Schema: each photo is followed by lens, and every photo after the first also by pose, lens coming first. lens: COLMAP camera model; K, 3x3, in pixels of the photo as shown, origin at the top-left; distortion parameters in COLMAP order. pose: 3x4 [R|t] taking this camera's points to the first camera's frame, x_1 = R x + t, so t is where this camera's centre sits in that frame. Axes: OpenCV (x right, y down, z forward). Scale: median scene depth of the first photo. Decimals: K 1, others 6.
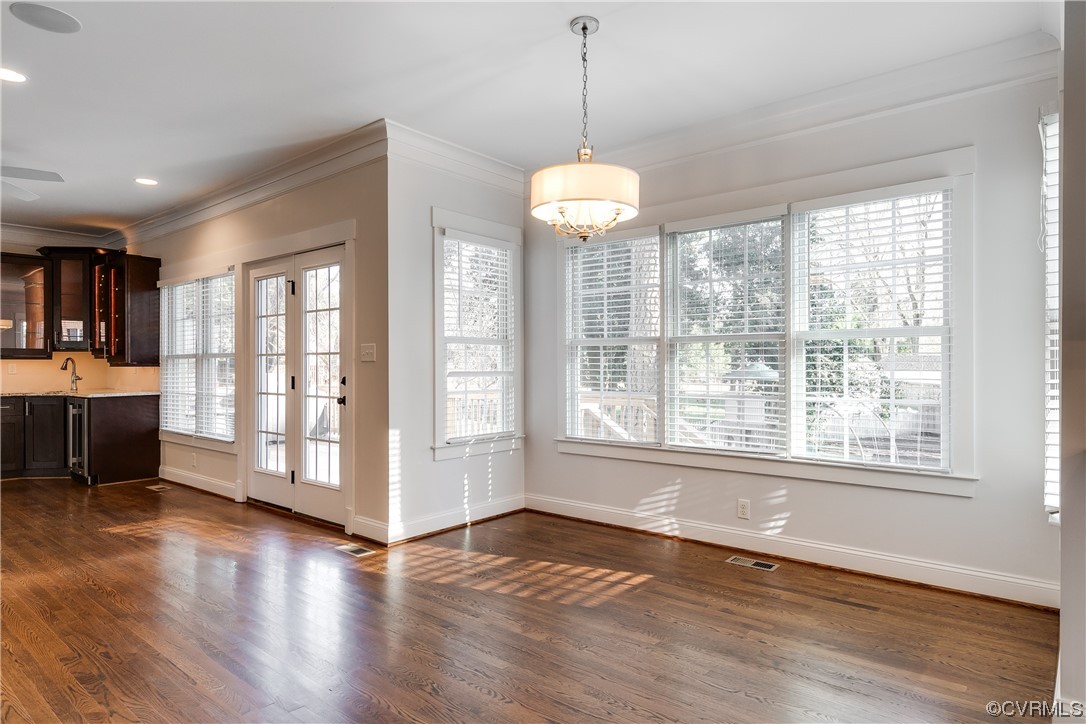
lens RADIAL K [[625.4, 0, 548.0], [0, 625.4, 365.1], [0, 0, 1]] dist [-0.003107, -0.001776]
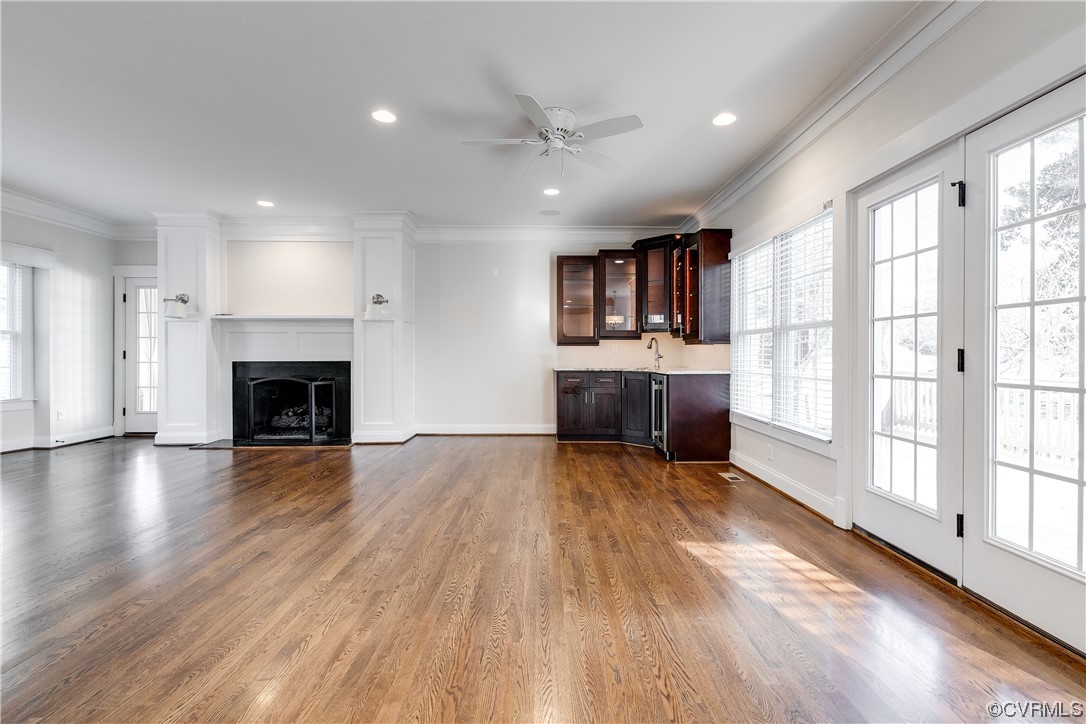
lens RADIAL K [[495.6, 0, 552.9], [0, 495.6, 354.7], [0, 0, 1]] dist [0.005912, 0.000933]
pose [[0.646230, 0.003588, -0.763134, -0.266643], [-0.001098, 0.999992, 0.003772, 0.019142], [0.763142, -0.001600, 0.646229, 0.372086]]
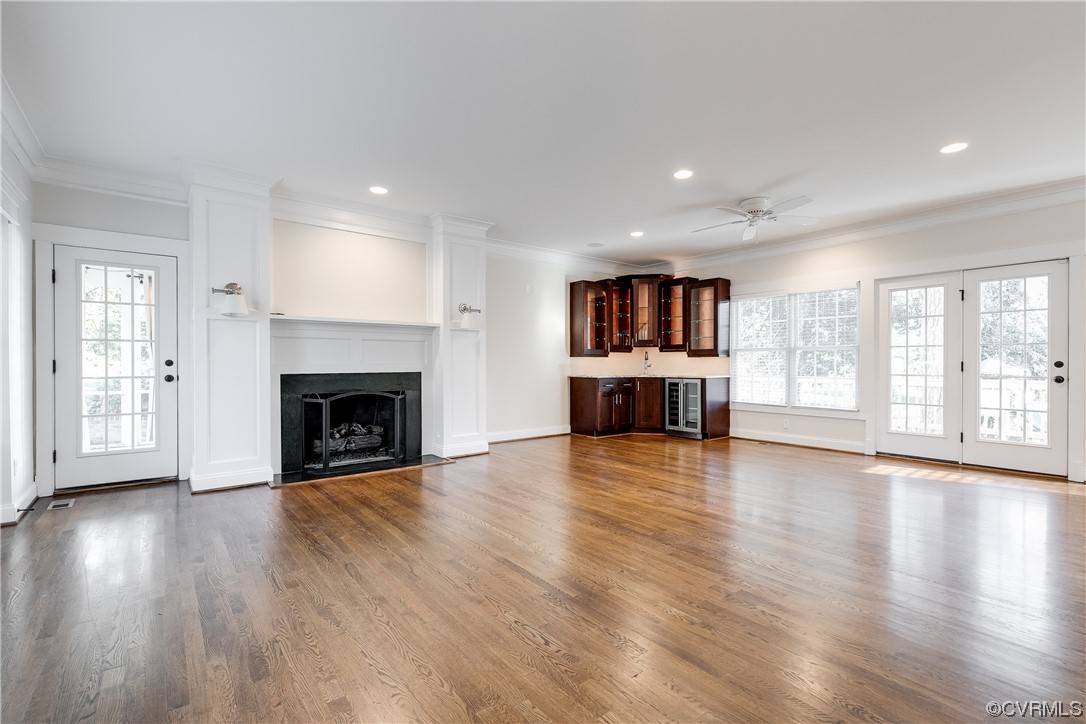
lens RADIAL K [[495.6, 0, 544.4], [0, 495.6, 362.7], [0, 0, 1]] dist [0.005912, 0.000933]
pose [[0.977671, 0.000985, -0.210138, -0.935219], [-0.001084, 0.999999, -0.000356, 0.019109], [0.210138, 0.000575, 0.977672, -0.201685]]
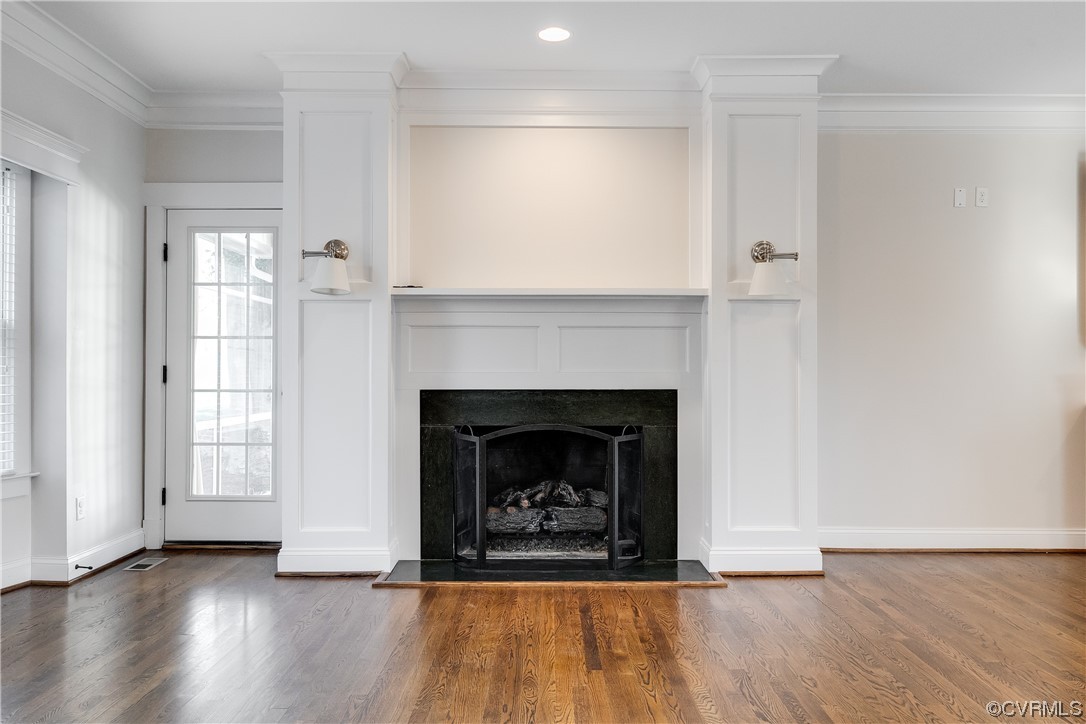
lens RADIAL K [[849.2, 0, 537.9], [0, 849.2, 364.6], [0, 0, 1]] dist [0.003805, 0.001592]
pose [[0.635427, -0.001896, -0.772159, -0.824425], [-0.003268, 0.999981, -0.005145, 0.017937], [0.772154, 0.005793, 0.635409, 0.088495]]
